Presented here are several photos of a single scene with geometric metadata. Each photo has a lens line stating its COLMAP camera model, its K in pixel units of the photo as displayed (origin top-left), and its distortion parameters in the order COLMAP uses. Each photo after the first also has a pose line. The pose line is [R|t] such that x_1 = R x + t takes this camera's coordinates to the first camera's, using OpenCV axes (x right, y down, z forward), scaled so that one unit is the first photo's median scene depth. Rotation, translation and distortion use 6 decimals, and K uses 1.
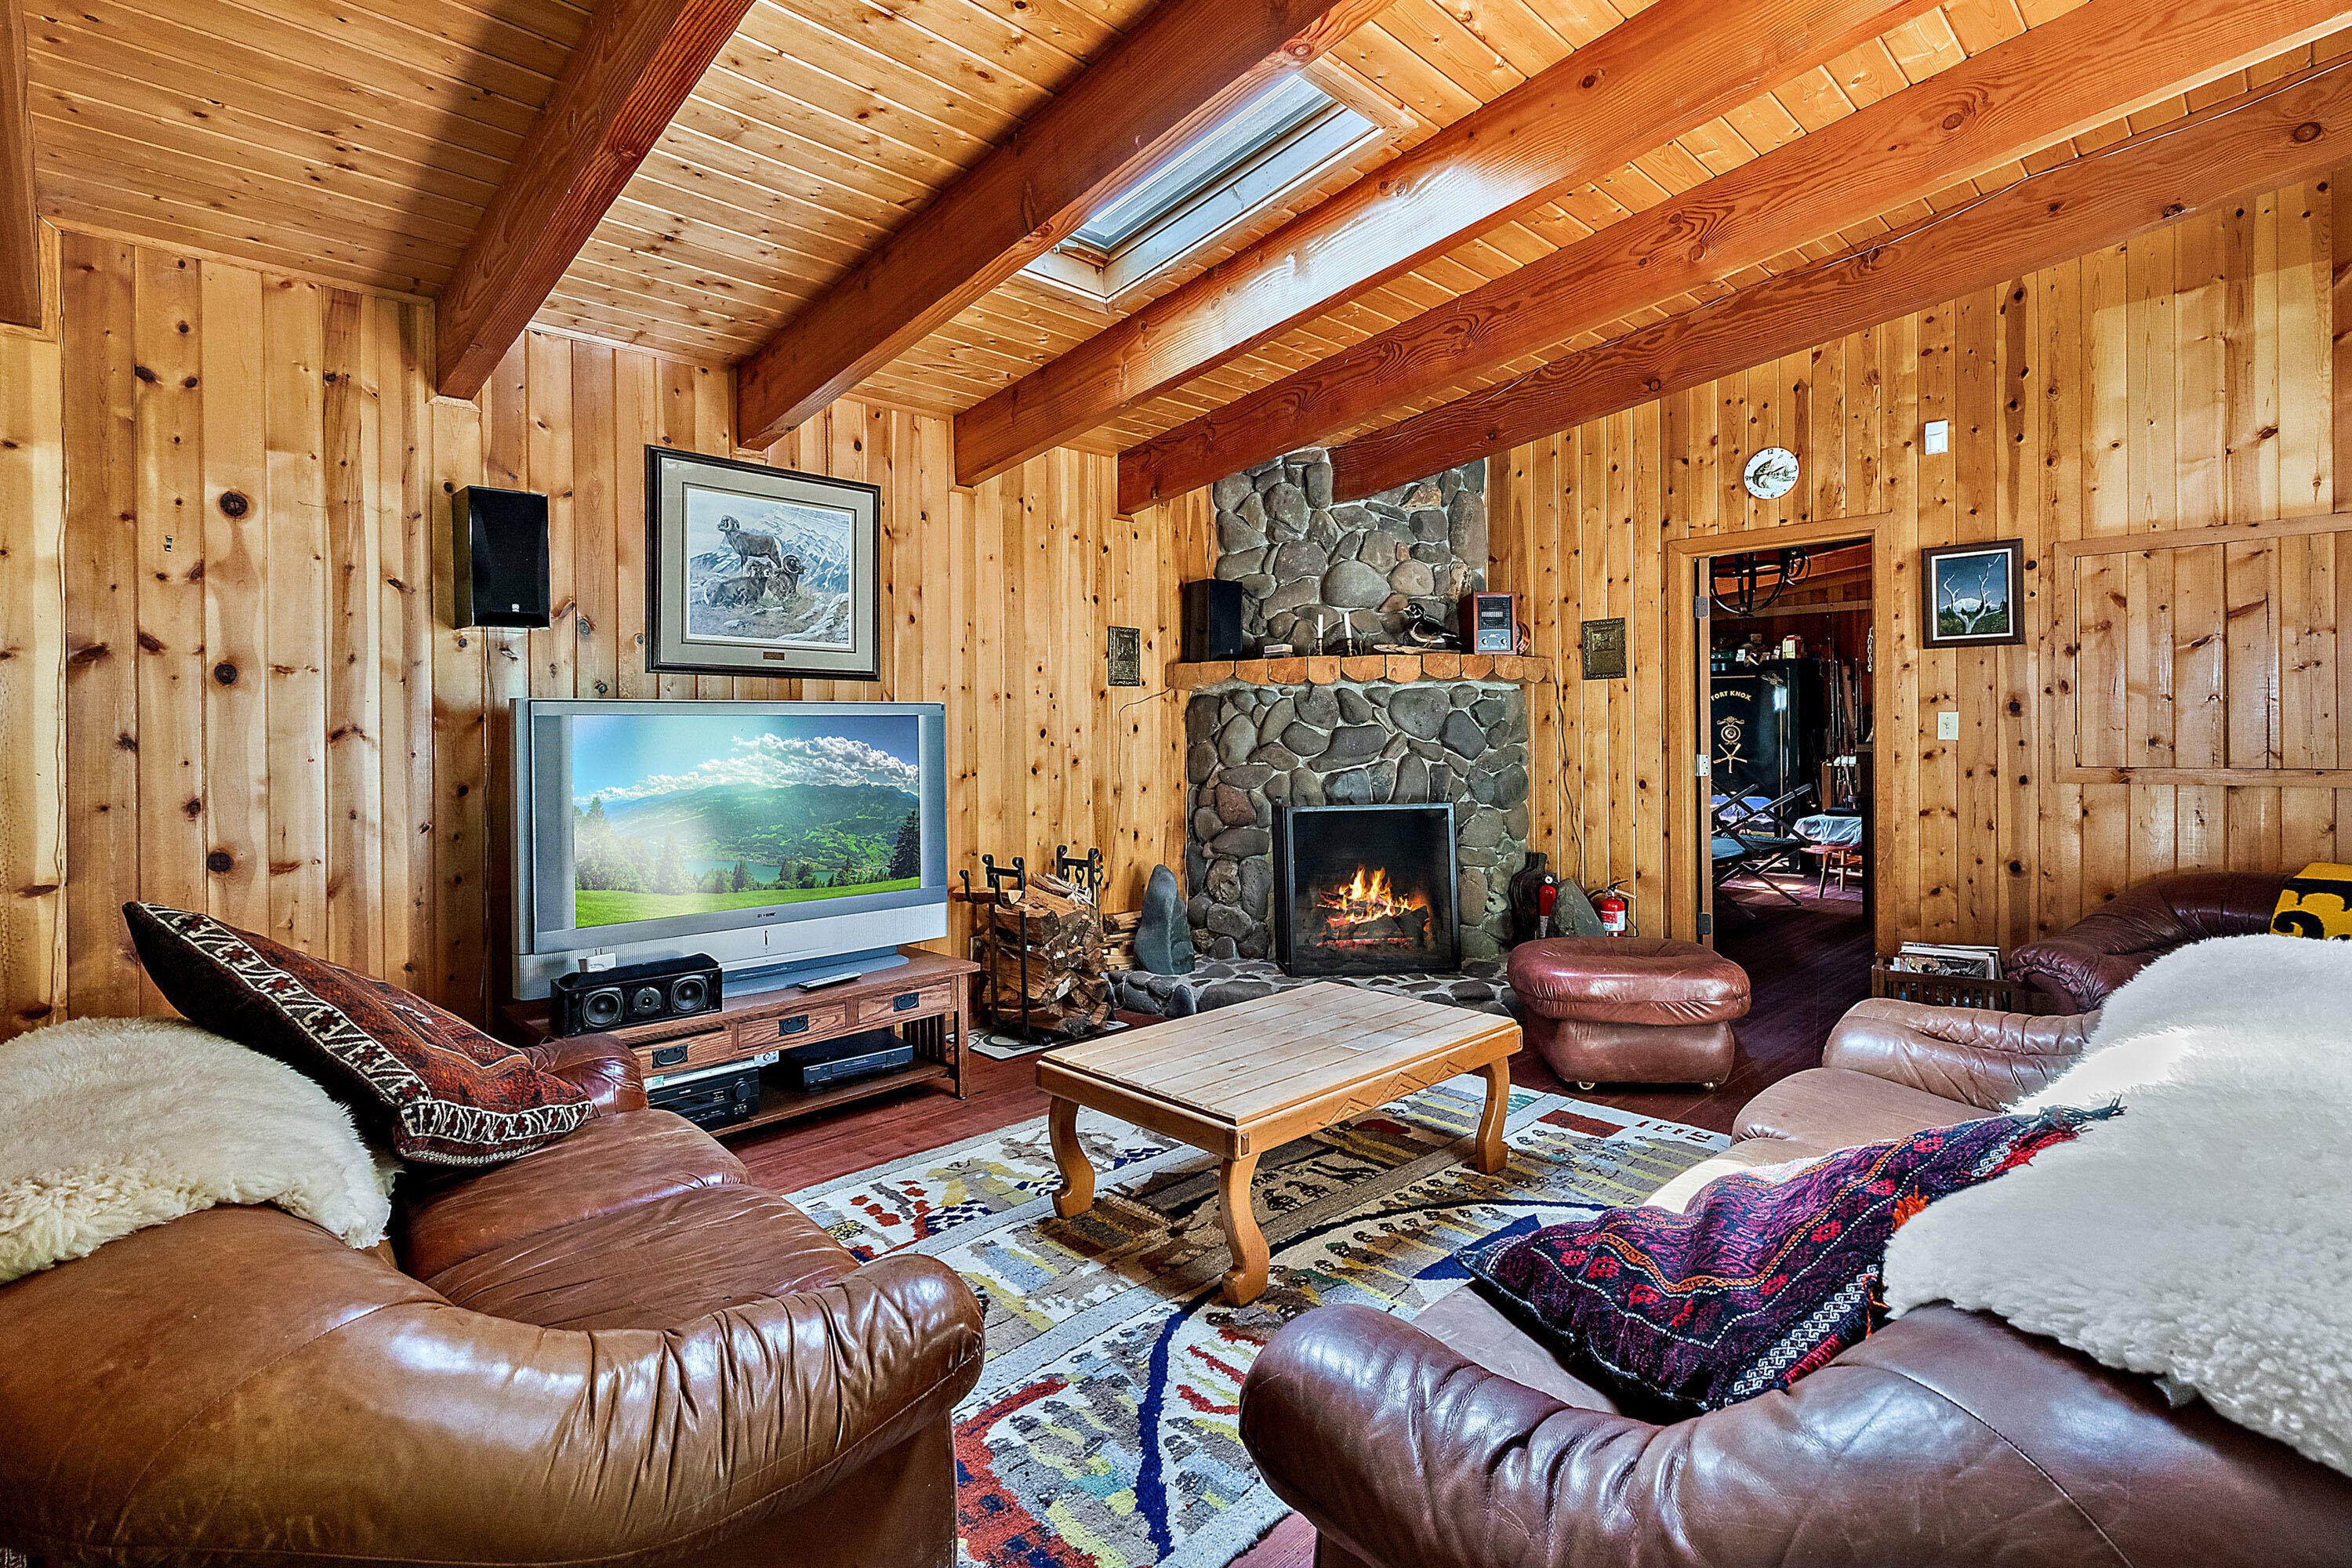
lens RADIAL K [[1089.8, 0, 1174.9], [0, 1089.8, 738.1], [0, 0, 1]] dist [0.000397, 0.000075]
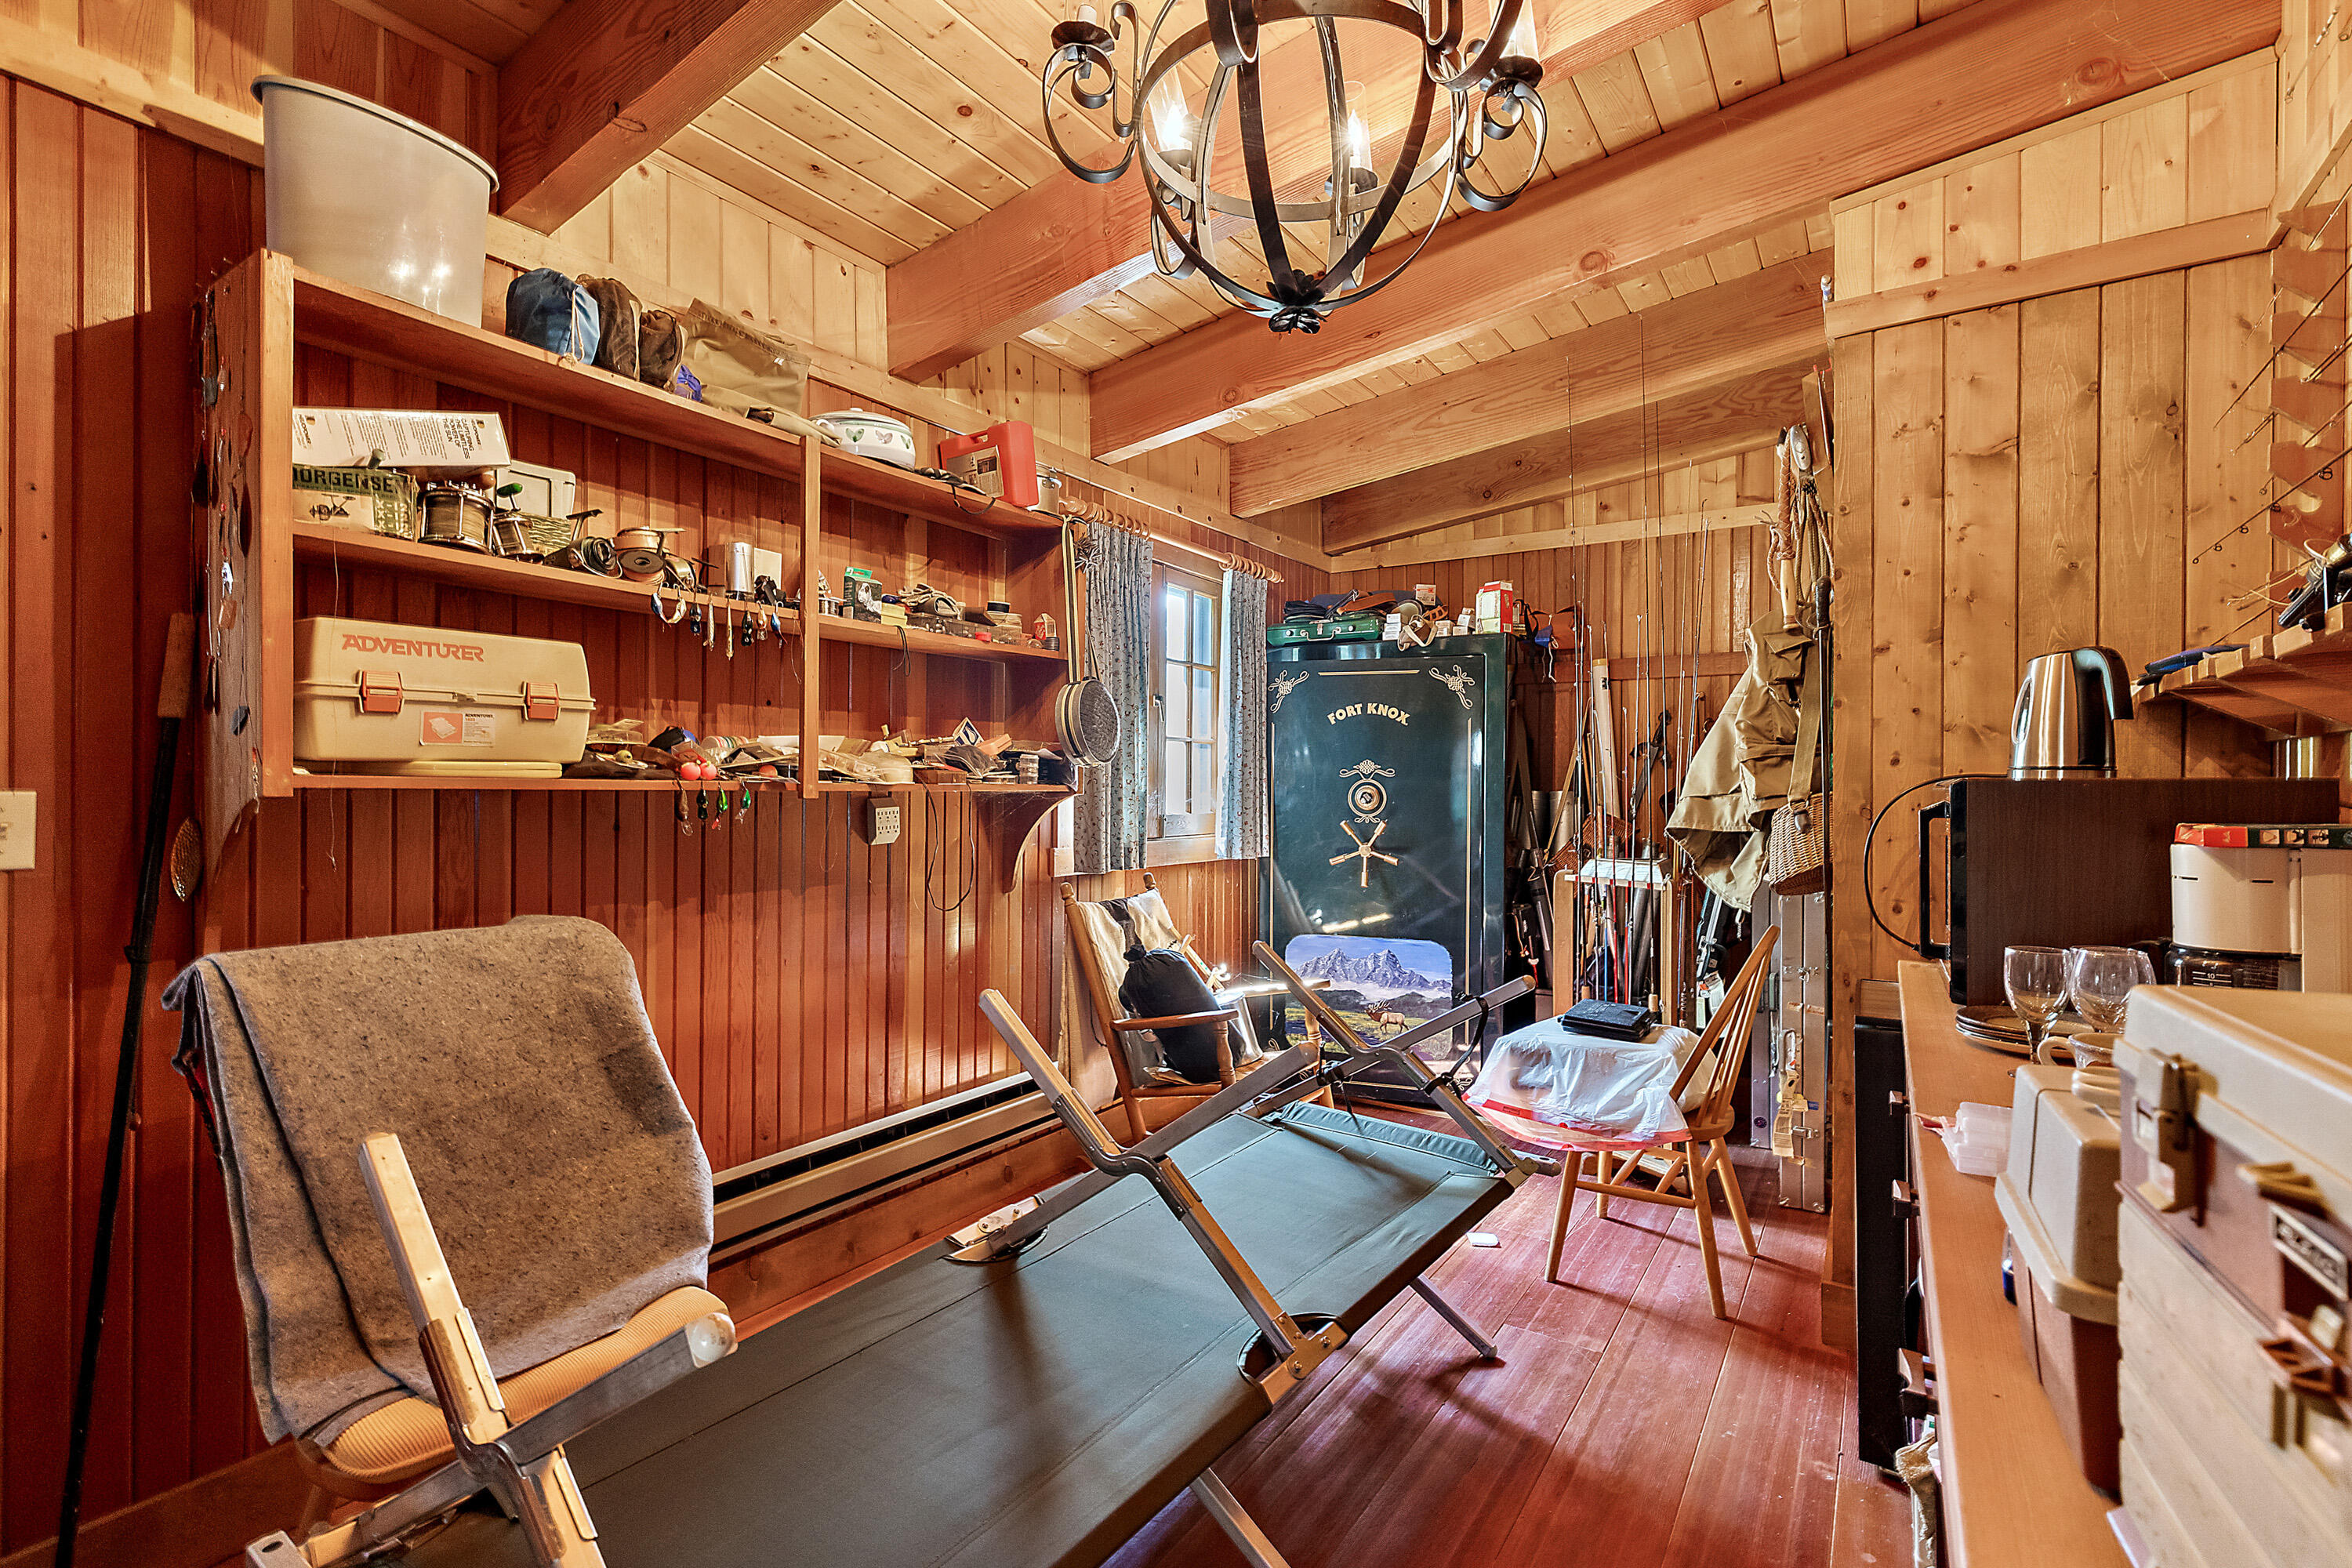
lens RADIAL K [[1042.0, 0, 1176.0], [0, 1042.0, 784.0], [0, 0, 1]] dist [0.001100, 0.000282]
pose [[0.979983, 0.012901, 0.198664, 0.348447], [-0.012688, 0.999917, -0.002345, -0.007972], [-0.198677, -0.000223, 0.980065, 0.597159]]
